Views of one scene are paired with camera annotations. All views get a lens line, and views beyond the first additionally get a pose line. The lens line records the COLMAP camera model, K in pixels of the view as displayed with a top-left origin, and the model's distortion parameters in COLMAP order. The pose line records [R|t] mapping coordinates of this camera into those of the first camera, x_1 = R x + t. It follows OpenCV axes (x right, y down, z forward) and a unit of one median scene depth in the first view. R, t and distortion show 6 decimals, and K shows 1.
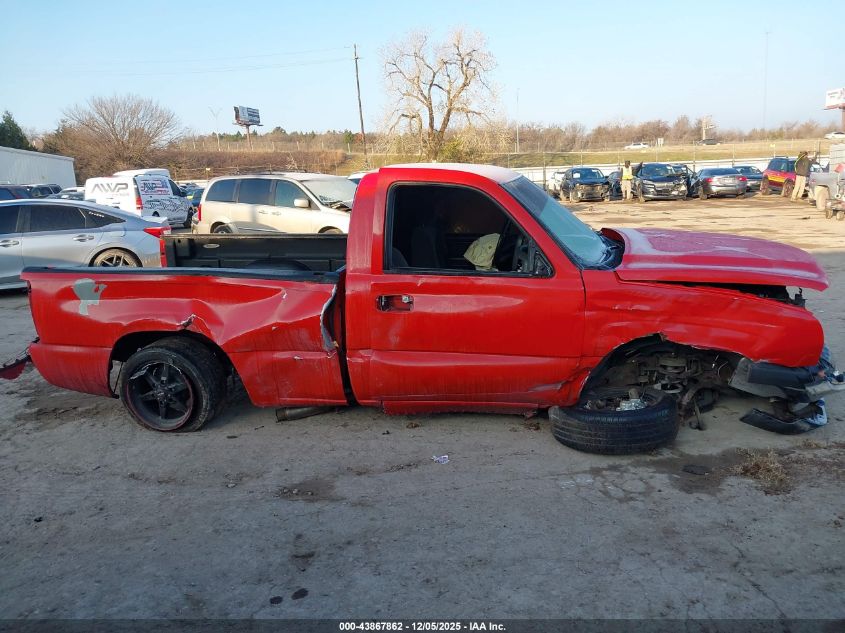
lens RADIAL K [[665.4, 0, 422.6], [0, 665.4, 314.9], [0, 0, 1]] dist [0.013296, 0.007412]
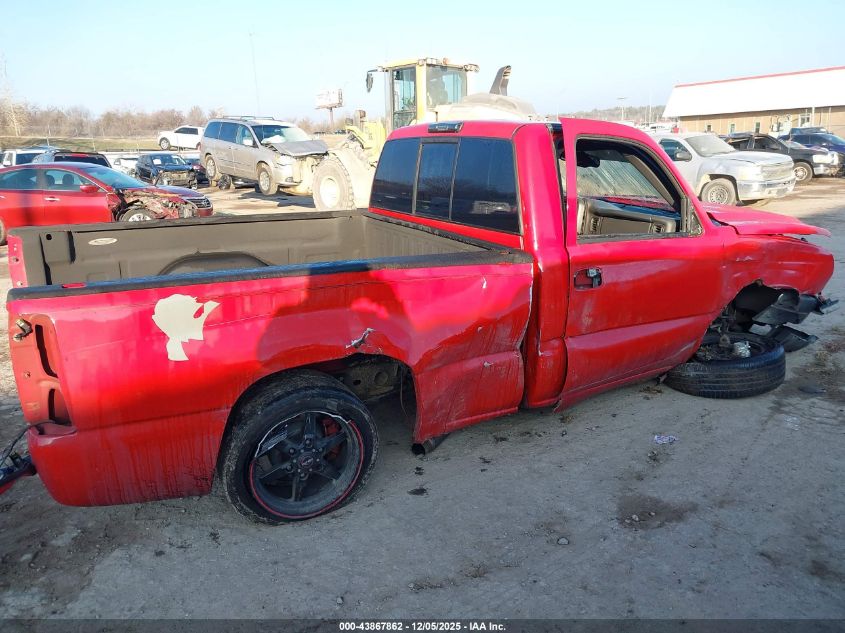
lens RADIAL K [[665.4, 0, 422.8], [0, 665.4, 318.3], [0, 0, 1]] dist [0.013296, 0.007412]
pose [[0.774519, -0.139787, 0.616911, -0.568767], [0.128464, 0.989713, 0.062977, -0.036454], [-0.619368, 0.030474, 0.784509, 0.351816]]
